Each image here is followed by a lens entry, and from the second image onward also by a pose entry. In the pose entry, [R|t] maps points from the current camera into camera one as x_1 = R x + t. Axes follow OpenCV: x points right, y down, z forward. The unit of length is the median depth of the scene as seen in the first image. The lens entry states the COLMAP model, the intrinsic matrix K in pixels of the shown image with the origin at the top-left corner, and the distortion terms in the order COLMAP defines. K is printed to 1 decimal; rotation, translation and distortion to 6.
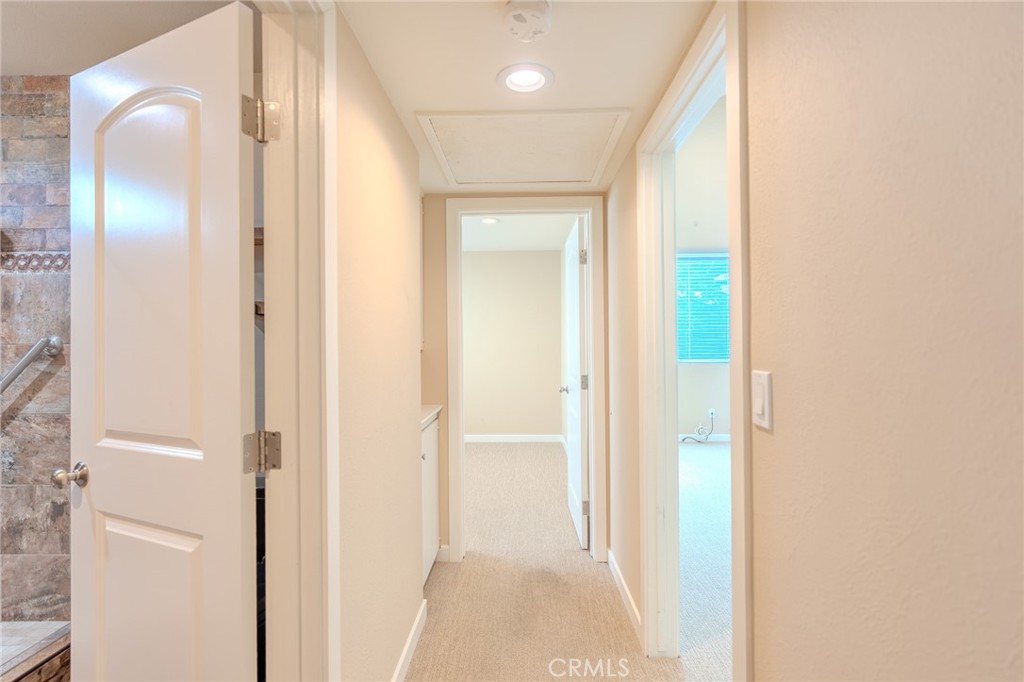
lens RADIAL K [[454.3, 0, 516.3], [0, 454.3, 341.3], [0, 0, 1]] dist [-0.006242, 0.002006]
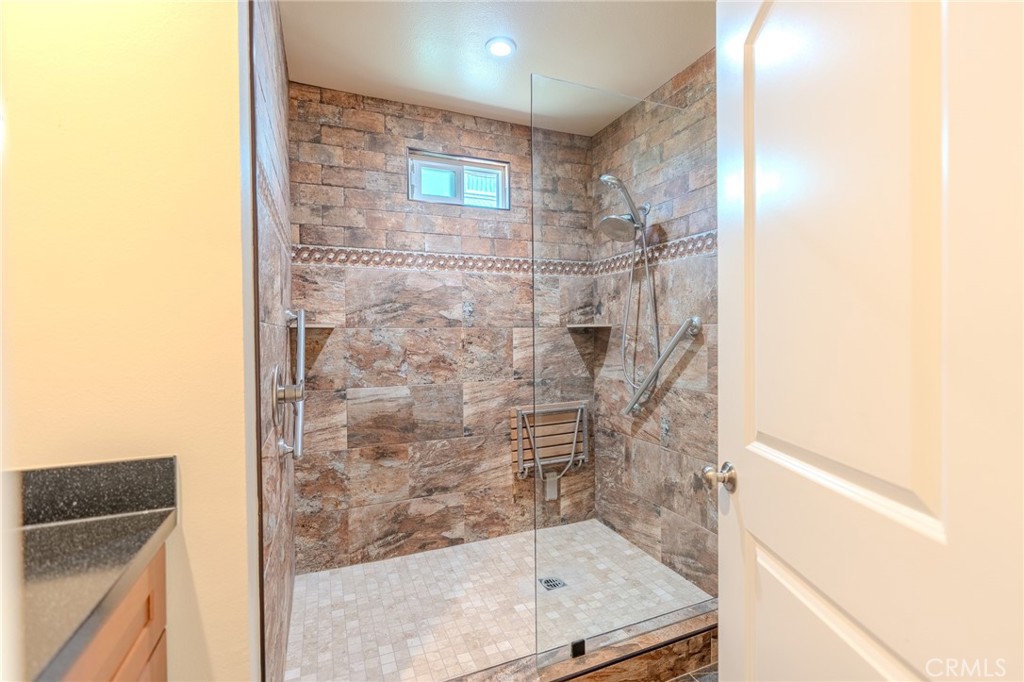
lens RADIAL K [[454.3, 0, 516.3], [0, 454.3, 341.3], [0, 0, 1]] dist [-0.006242, 0.002006]
pose [[0.404071, 0.020352, -0.914501, -0.232846], [0.014758, 0.999477, 0.028764, 0.009487], [0.914608, -0.025119, 0.403560, 0.200336]]
